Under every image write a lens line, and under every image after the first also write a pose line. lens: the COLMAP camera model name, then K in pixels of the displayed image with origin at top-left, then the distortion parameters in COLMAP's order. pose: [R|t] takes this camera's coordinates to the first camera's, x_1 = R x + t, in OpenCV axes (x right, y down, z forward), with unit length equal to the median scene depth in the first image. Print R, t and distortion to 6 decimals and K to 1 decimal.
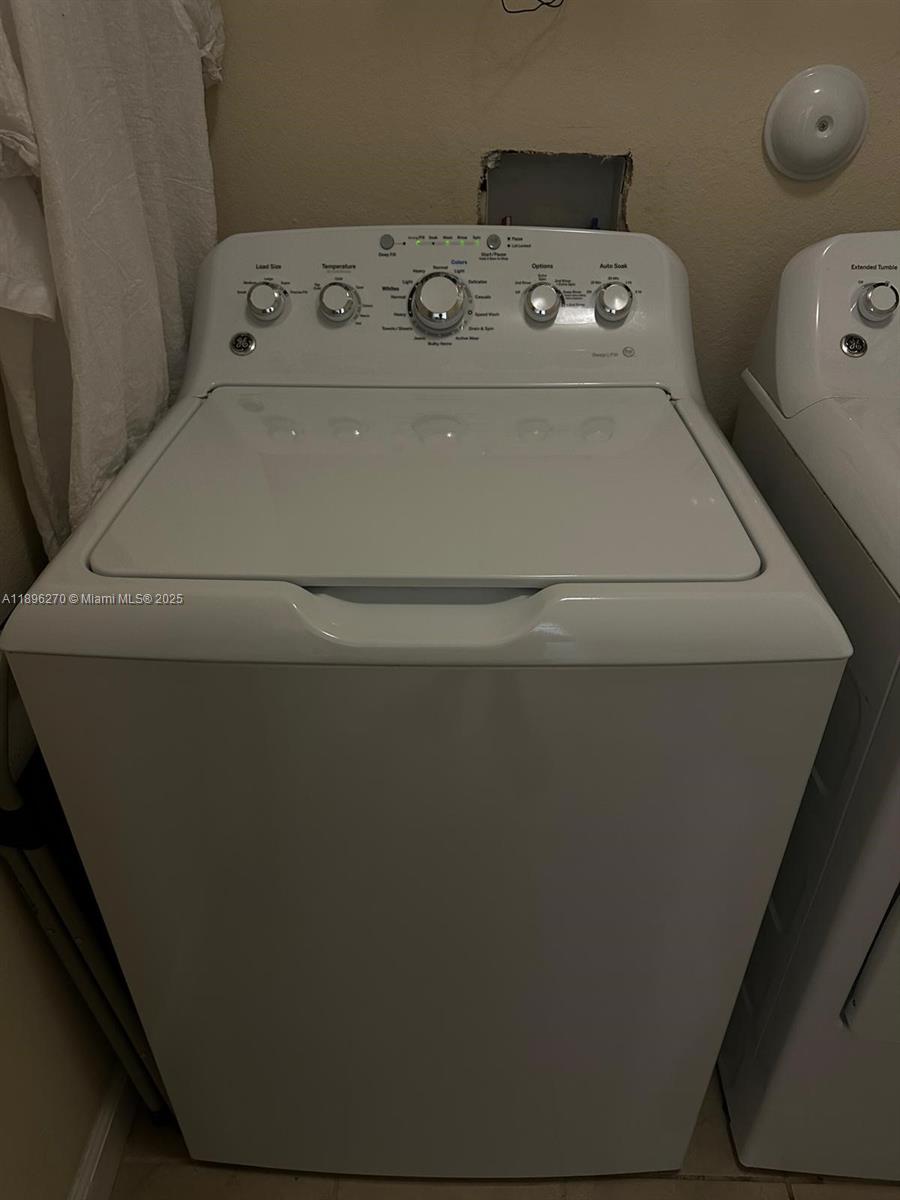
lens RADIAL K [[868.0, 0, 448.7], [0, 868.0, 626.6], [0, 0, 1]] dist [0.000357, -0.003667]
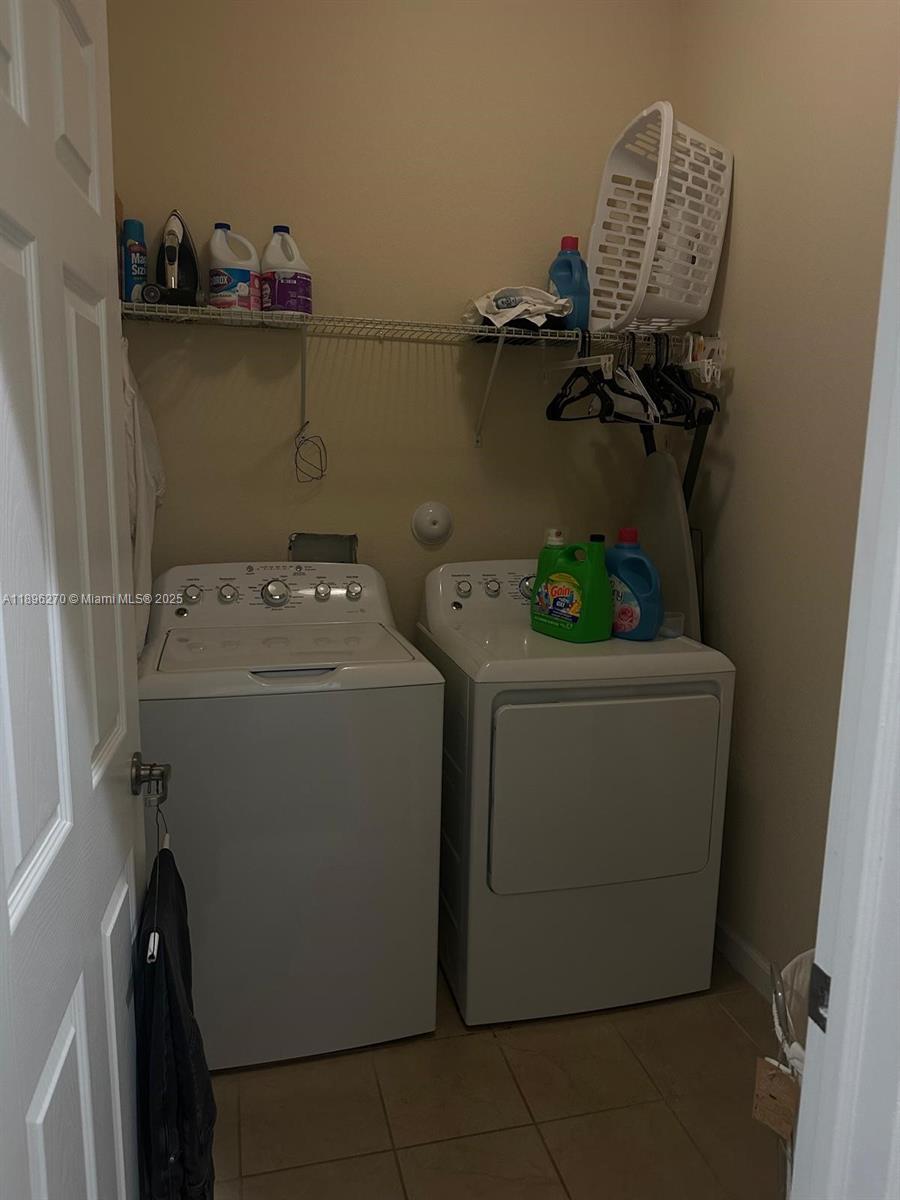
lens RADIAL K [[852.9, 0, 451.5], [0, 852.9, 624.9], [0, 0, 1]] dist [-0.033136, -0.001379]
pose [[0.961914, -0.026892, 0.272025, -0.171576], [0.131898, 0.917296, -0.375727, 0.573987], [-0.239423, 0.397297, 0.885907, -0.993212]]
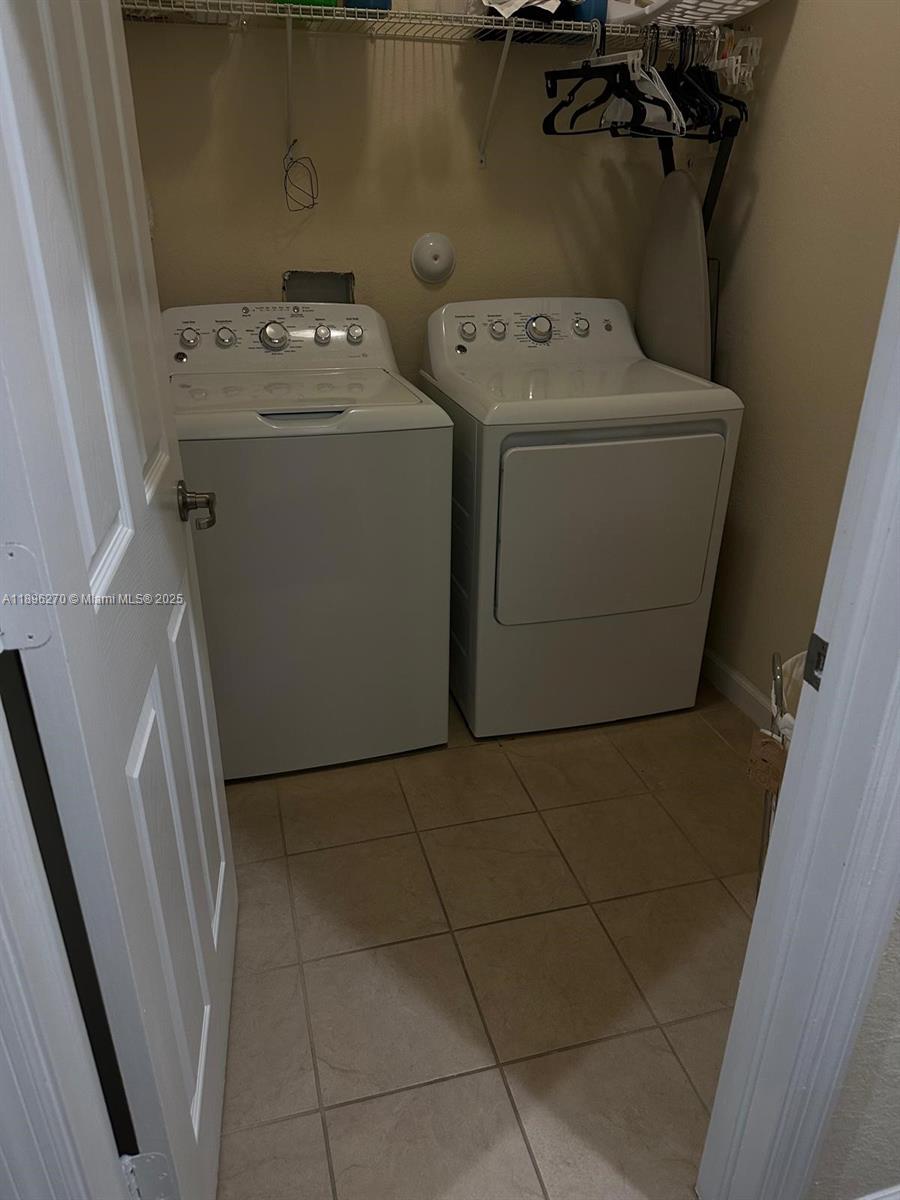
lens RADIAL K [[868.0, 0, 448.7], [0, 868.0, 626.6], [0, 0, 1]] dist [0.000357, -0.003667]
pose [[0.956636, -0.114661, 0.267768, -0.253864], [0.150118, 0.981854, -0.115878, 0.640951], [-0.249623, 0.151050, 0.956490, -1.043826]]
